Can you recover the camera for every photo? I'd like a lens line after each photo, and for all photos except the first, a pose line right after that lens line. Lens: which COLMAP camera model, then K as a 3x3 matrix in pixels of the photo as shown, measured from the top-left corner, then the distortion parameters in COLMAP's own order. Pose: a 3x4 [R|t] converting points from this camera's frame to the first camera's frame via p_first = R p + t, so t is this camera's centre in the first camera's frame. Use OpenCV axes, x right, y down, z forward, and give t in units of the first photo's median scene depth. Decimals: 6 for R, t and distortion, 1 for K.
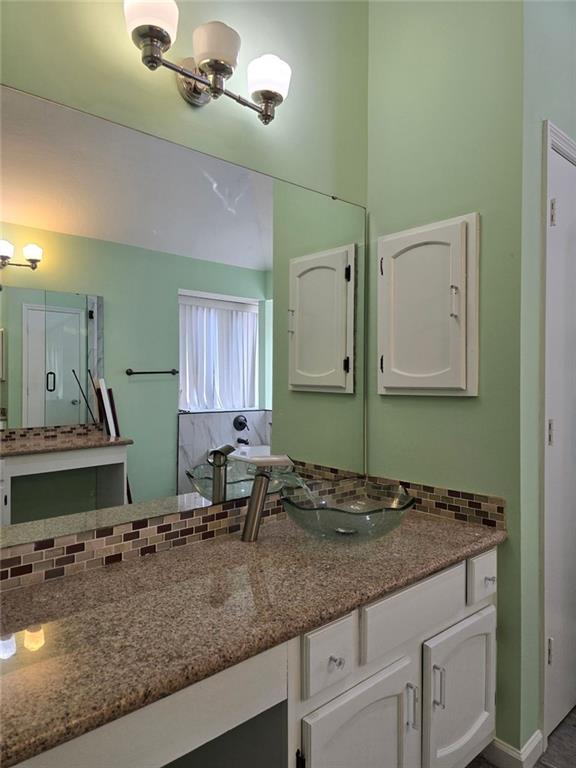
lens RADIAL K [[516.9, 0, 288.0], [0, 516.9, 384.0], [0, 0, 1]] dist [0.072725, -0.076000]
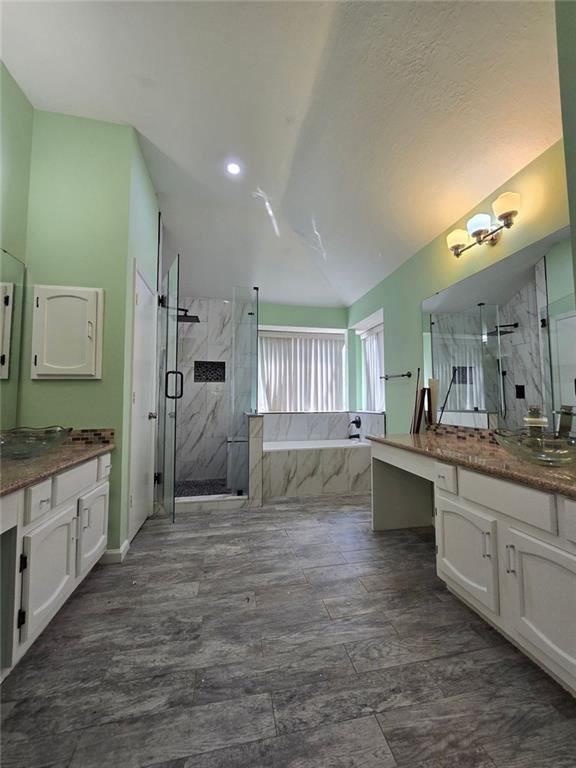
lens RADIAL K [[309.6, 0, 288.0], [0, 309.6, 384.0], [0, 0, 1]] dist [-0.007952, -0.000330]
pose [[0.519319, 0.041224, 0.853586, -0.271085], [0.011026, 0.998429, -0.054927, 0.115315], [-0.854509, 0.037937, 0.518049, -0.219884]]
